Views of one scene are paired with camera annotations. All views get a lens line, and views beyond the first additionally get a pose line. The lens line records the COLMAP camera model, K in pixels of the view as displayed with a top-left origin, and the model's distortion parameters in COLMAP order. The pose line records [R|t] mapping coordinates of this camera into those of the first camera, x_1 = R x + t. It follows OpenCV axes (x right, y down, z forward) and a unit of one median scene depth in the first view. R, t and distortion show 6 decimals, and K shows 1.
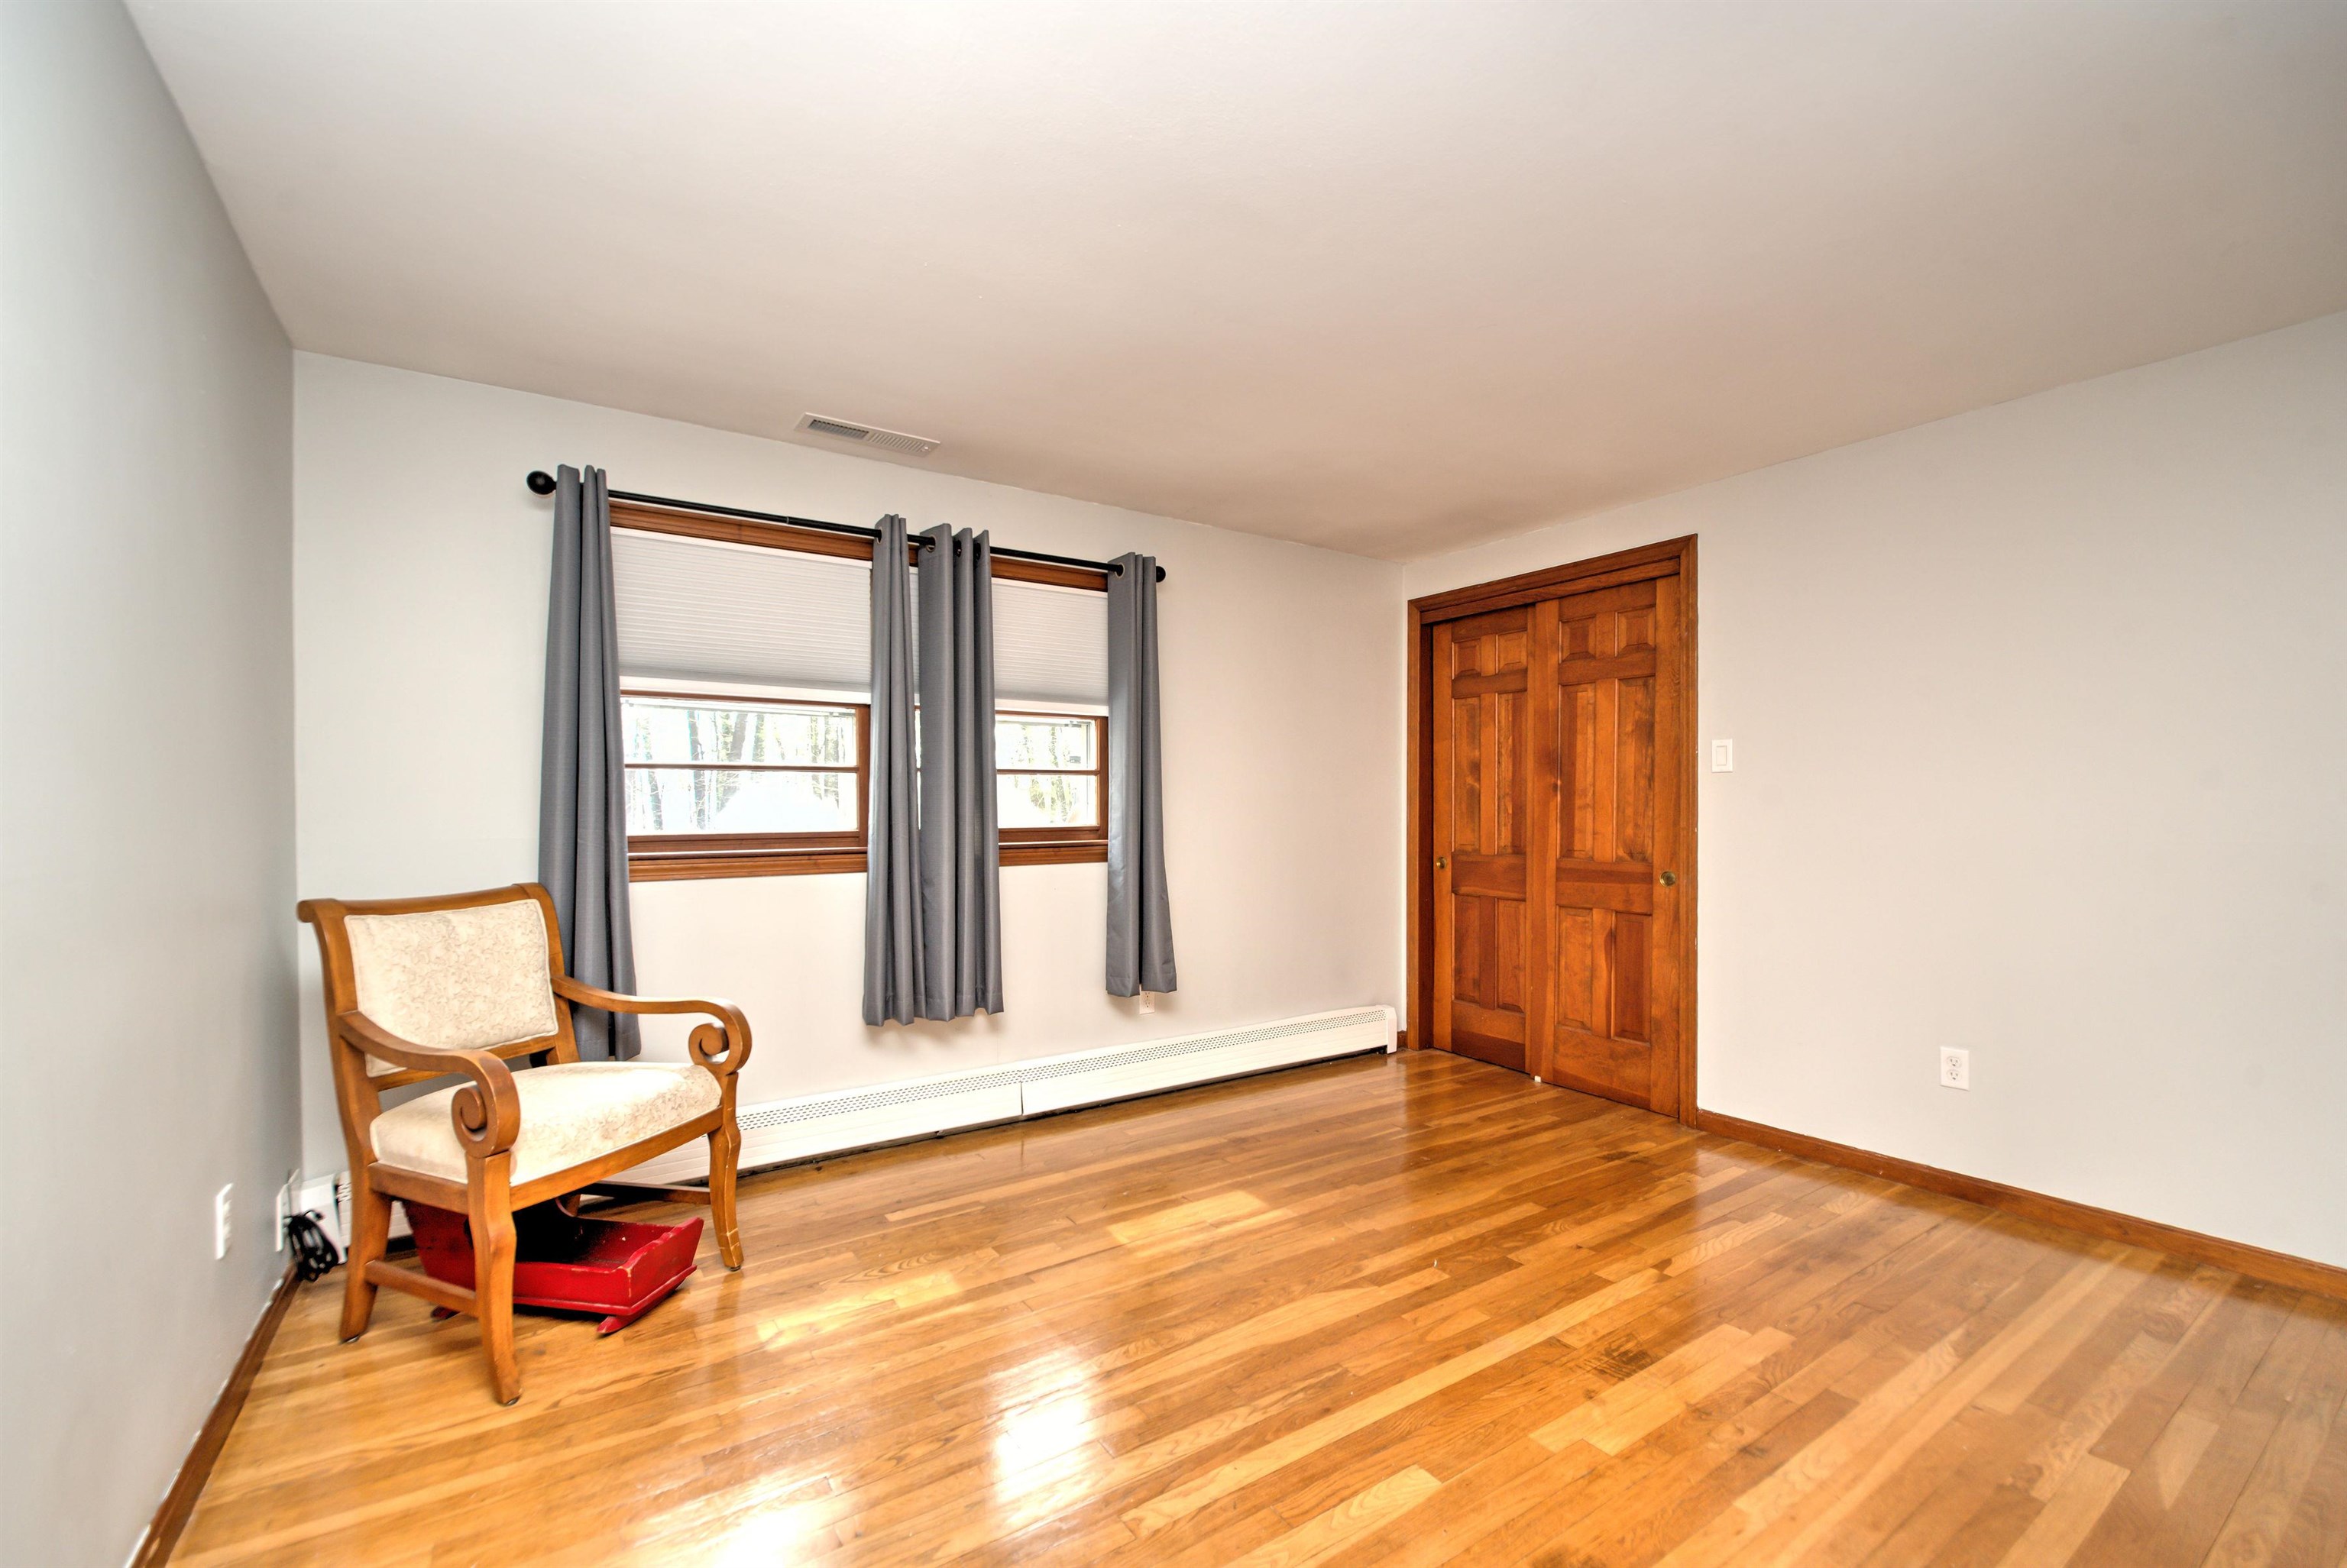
lens RADIAL K [[968.0, 0, 1151.4], [0, 968.0, 827.4], [0, 0, 1]] dist [-0.002896, -0.000232]
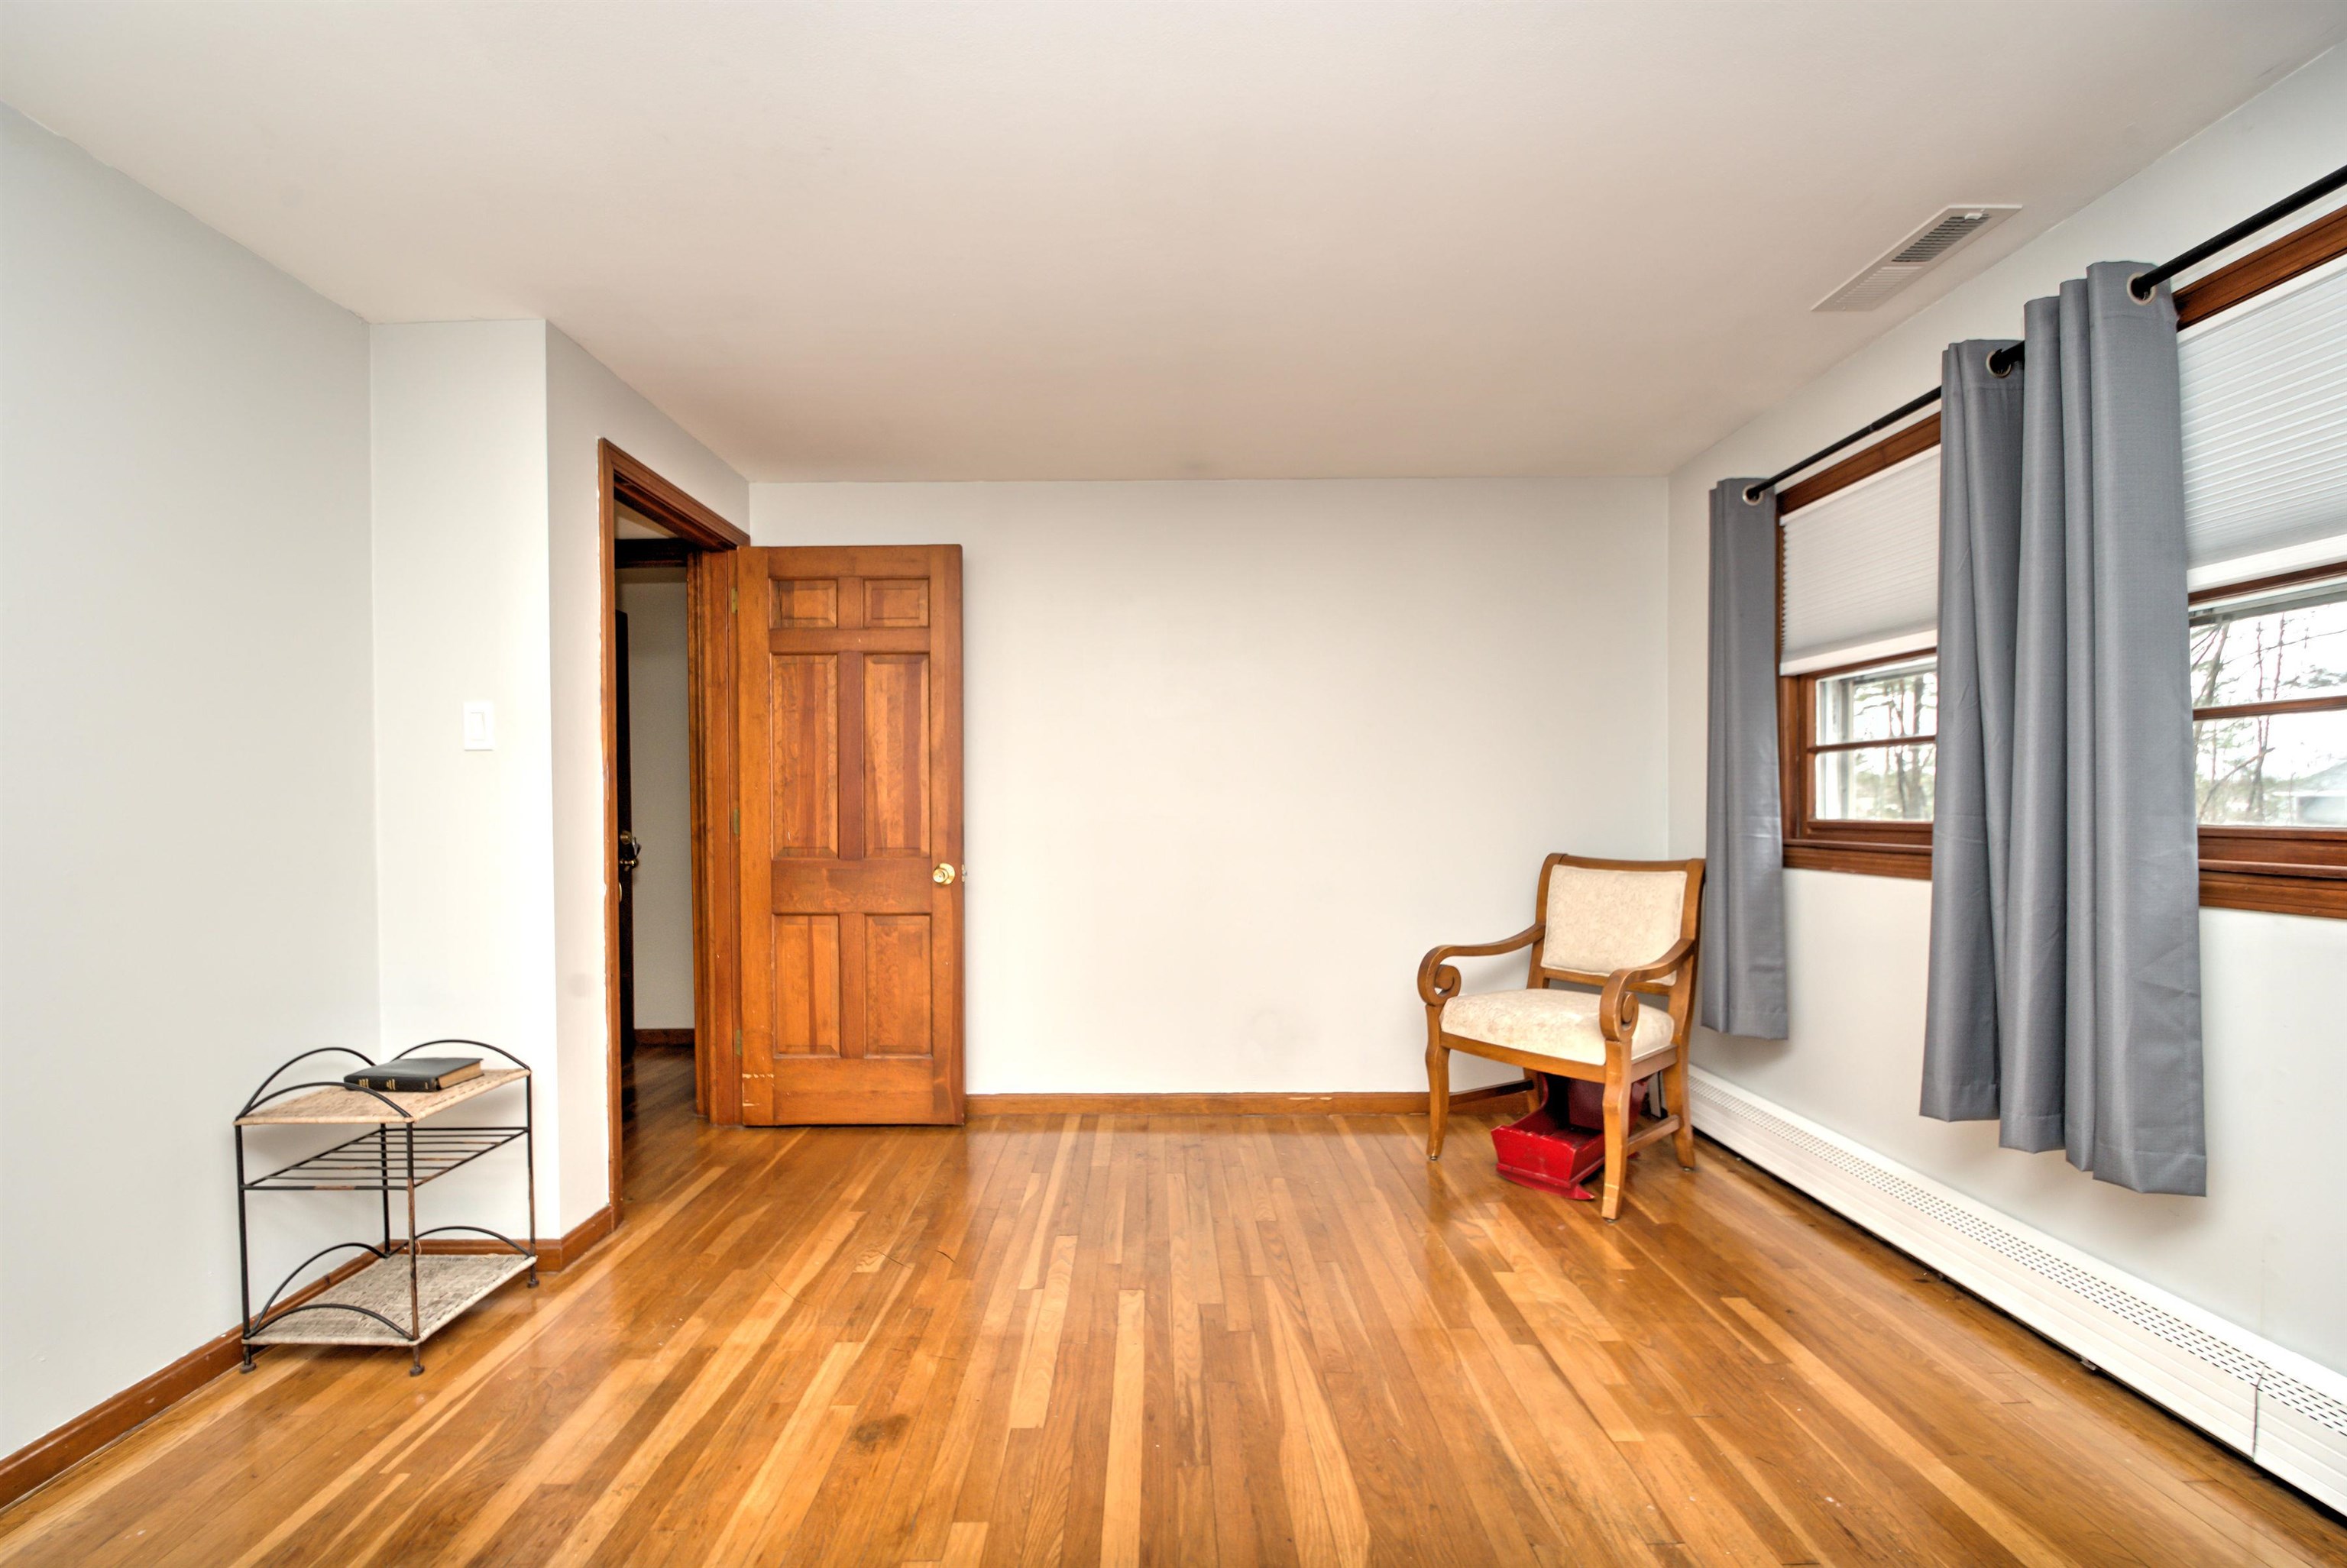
lens RADIAL K [[968.0, 0, 1151.4], [0, 968.0, 827.4], [0, 0, 1]] dist [-0.002896, -0.000232]
pose [[-0.547546, 0.022492, -0.836473, 0.735903], [-0.012399, 0.999311, 0.034987, -0.013512], [0.836684, 0.029529, -0.546890, 1.140959]]
